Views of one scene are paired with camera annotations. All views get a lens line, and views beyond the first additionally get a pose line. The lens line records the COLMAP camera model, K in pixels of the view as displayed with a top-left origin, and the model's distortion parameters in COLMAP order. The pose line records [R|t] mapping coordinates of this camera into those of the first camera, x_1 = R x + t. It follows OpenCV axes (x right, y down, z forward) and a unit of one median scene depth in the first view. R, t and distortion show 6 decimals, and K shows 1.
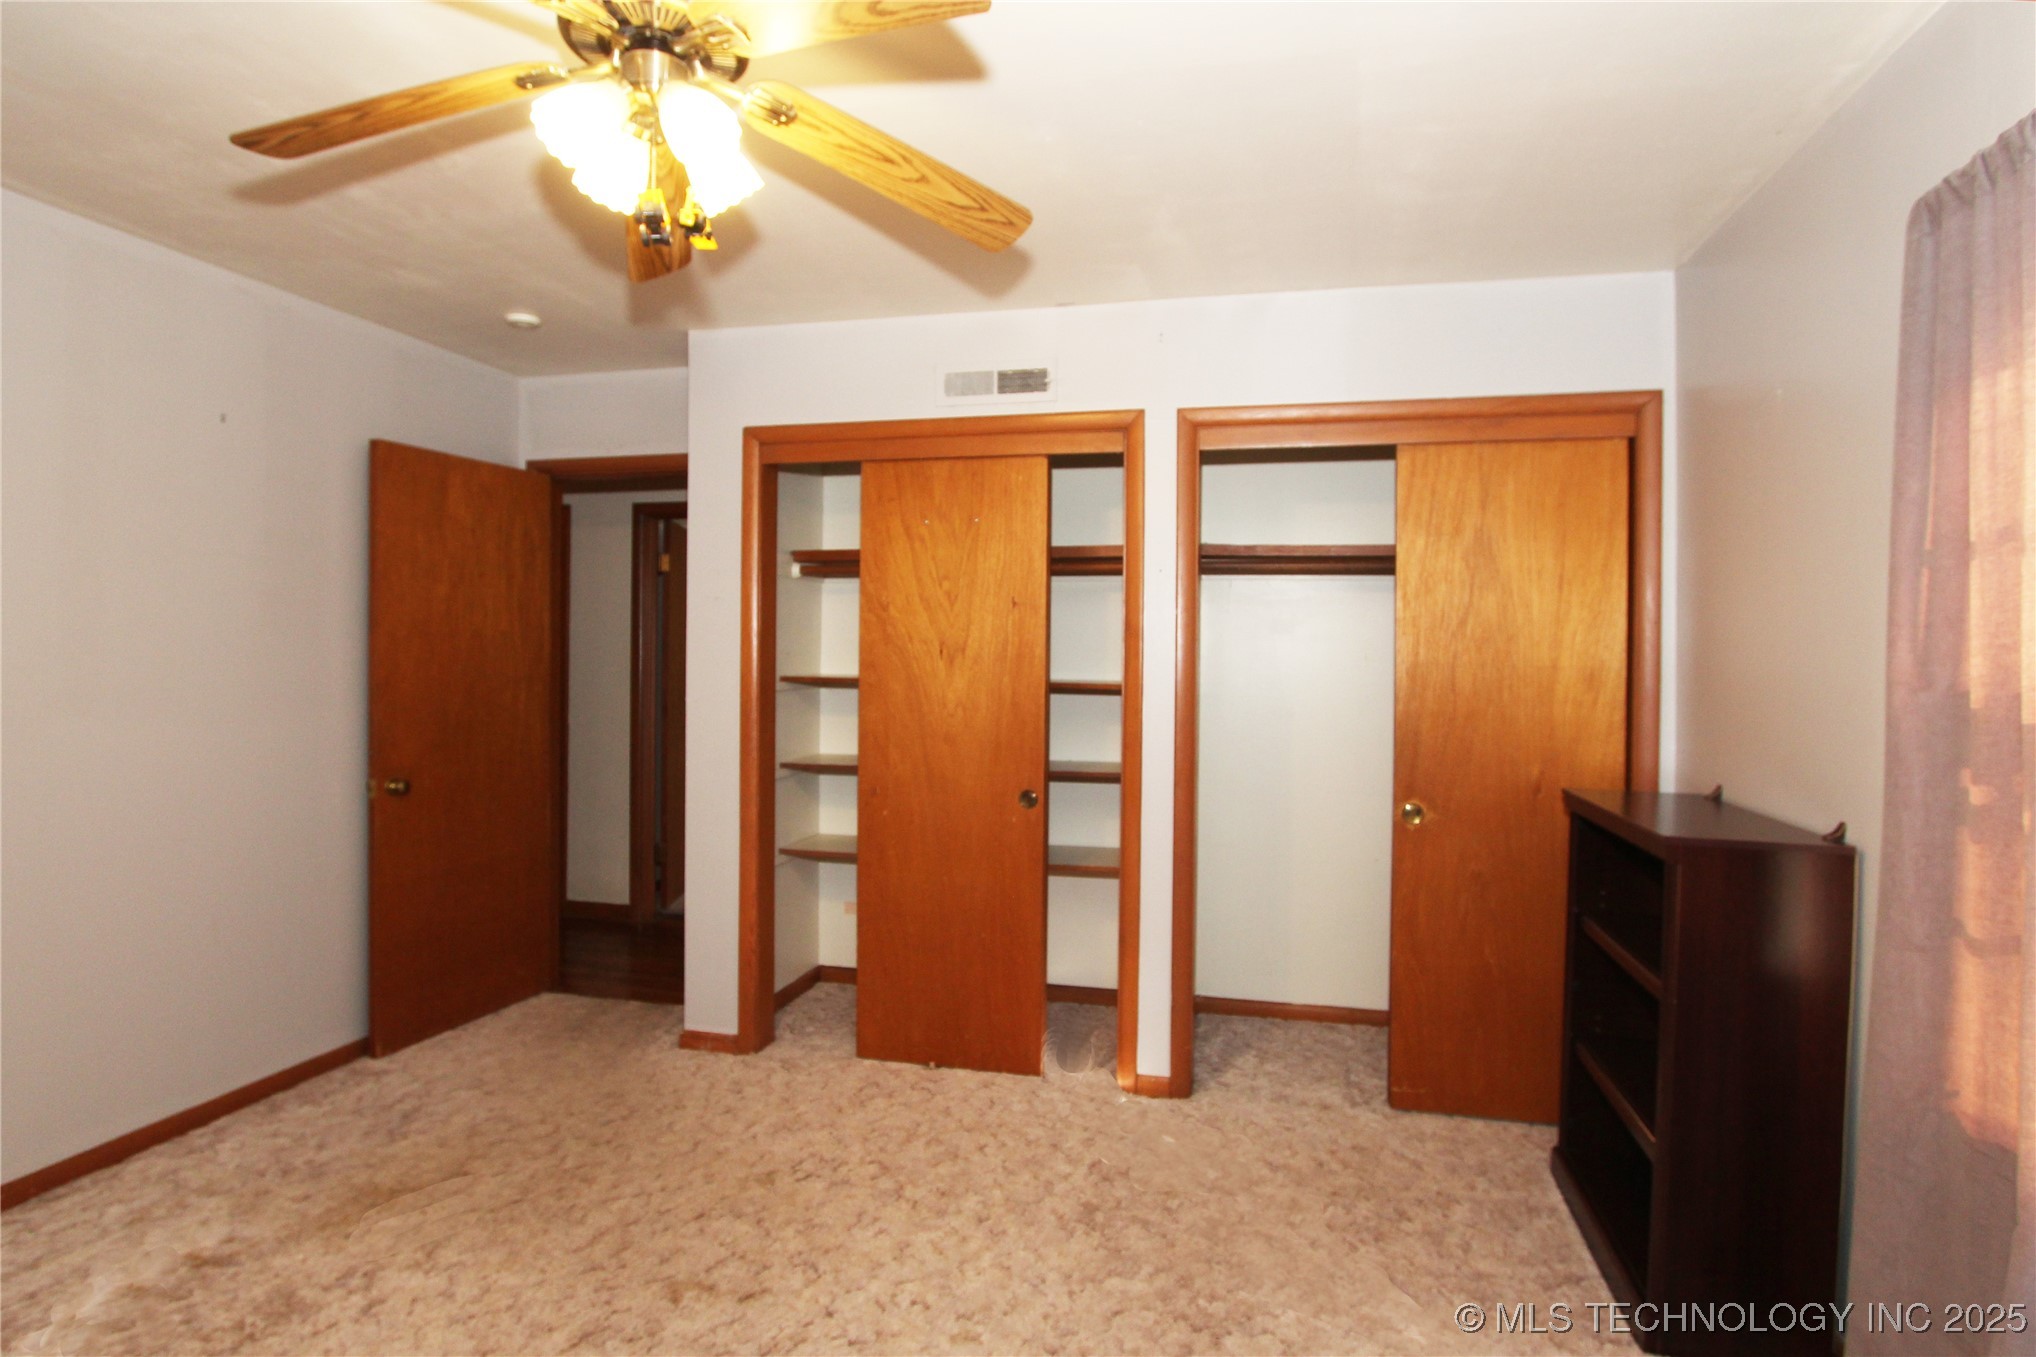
lens RADIAL K [[1043.3, 0, 1076.7], [0, 1043.3, 634.2], [0, 0, 1]] dist [-0.005037, -0.000159]
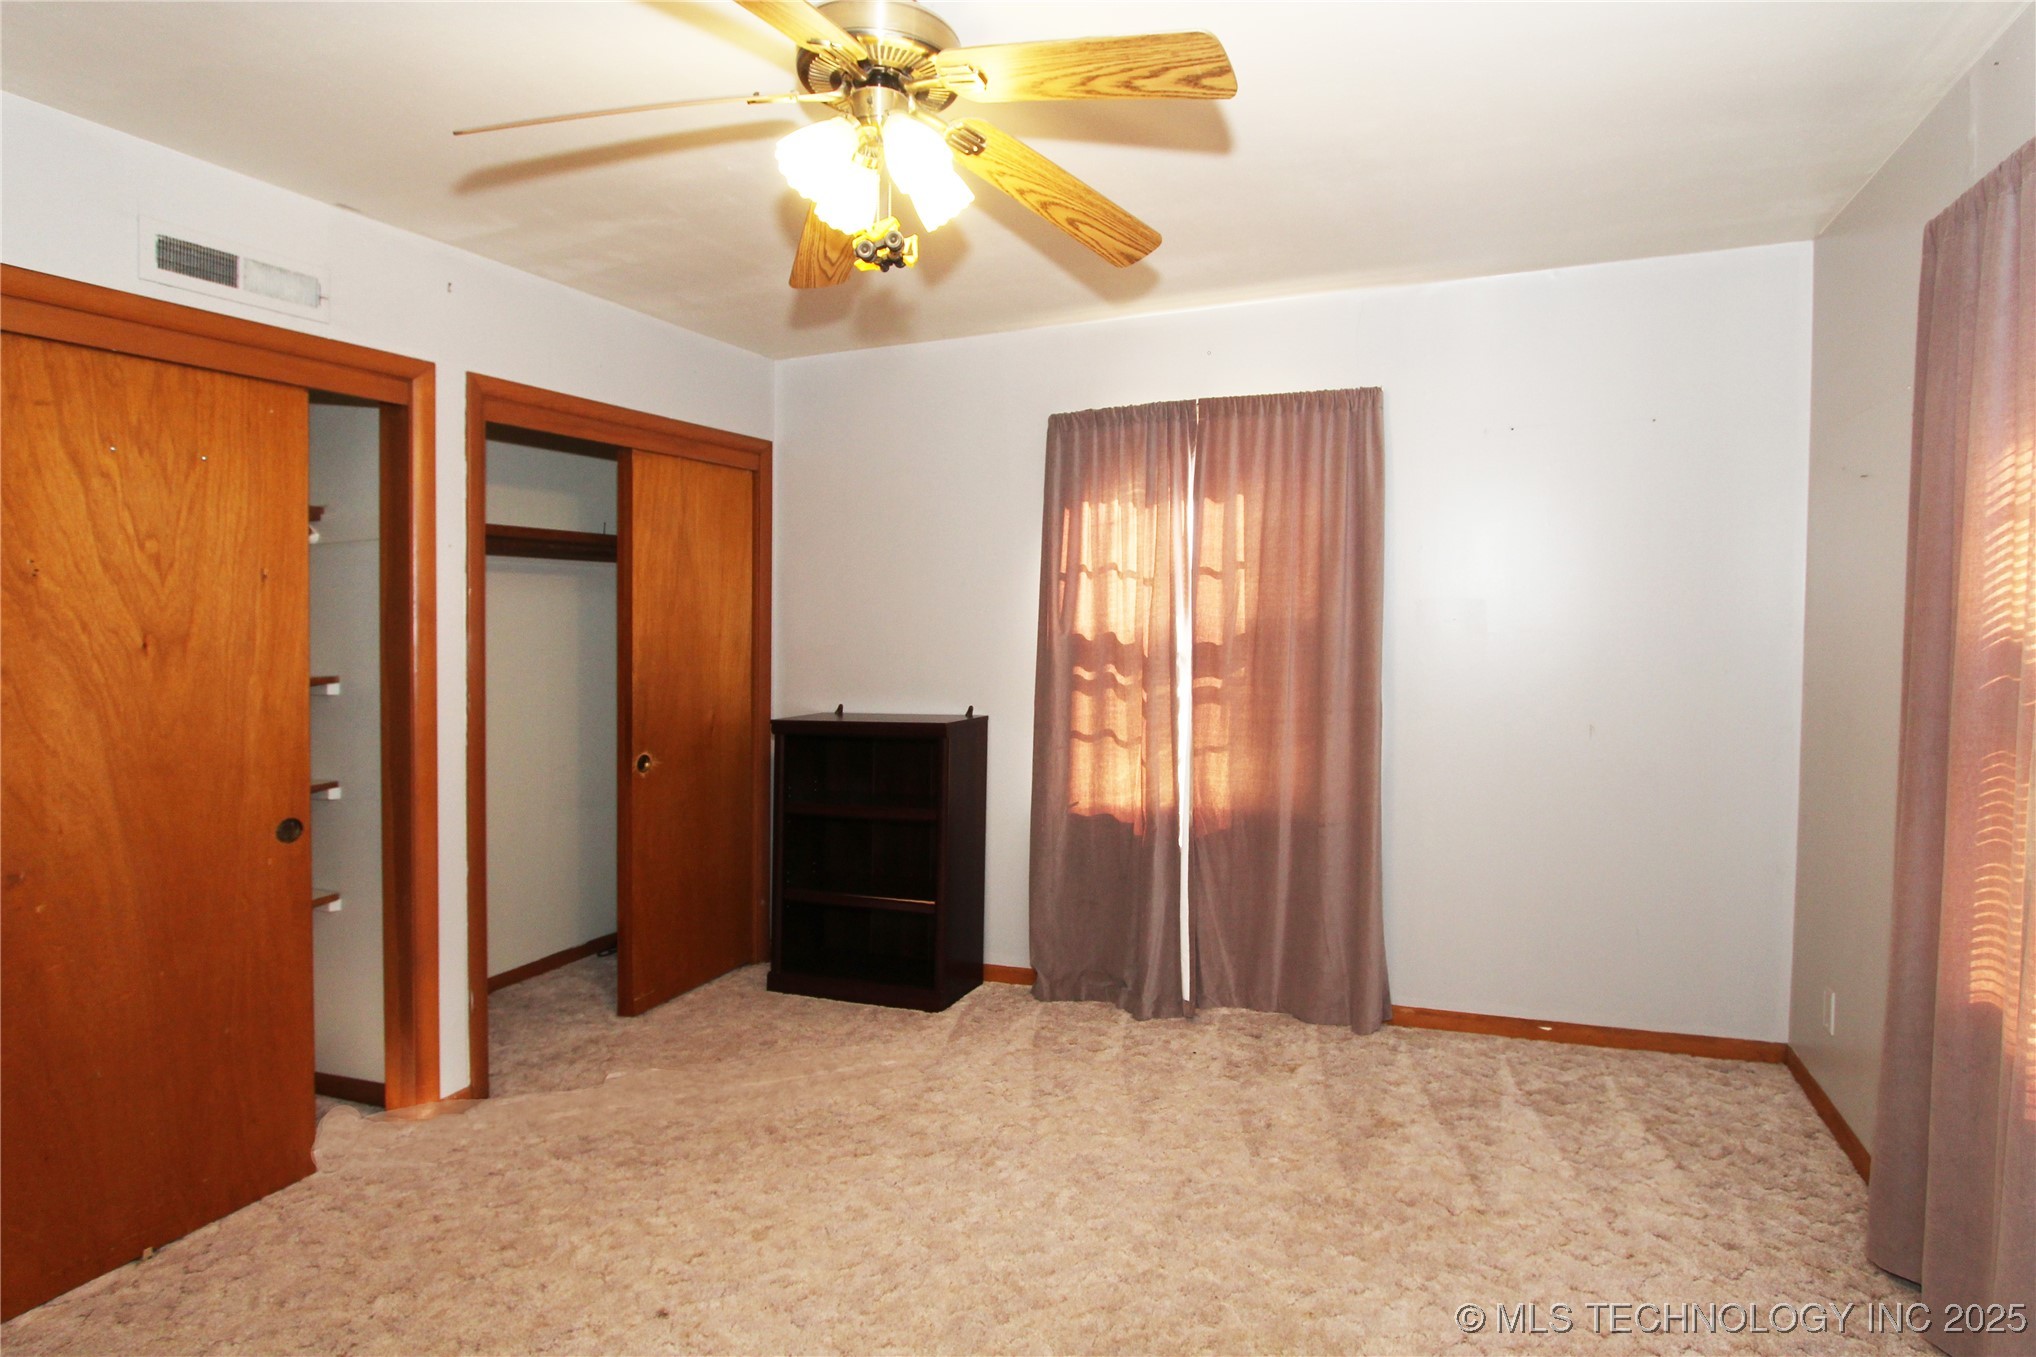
lens RADIAL K [[1140.5, 0, 1059.7], [0, 1140.5, 669.3], [0, 0, 1]] dist [-0.001005, -0.000911]
pose [[0.131939, -0.059756, 0.989455, -0.847328], [0.004945, 0.998209, 0.059625, -0.009680], [-0.991246, -0.002974, 0.131998, 0.341657]]
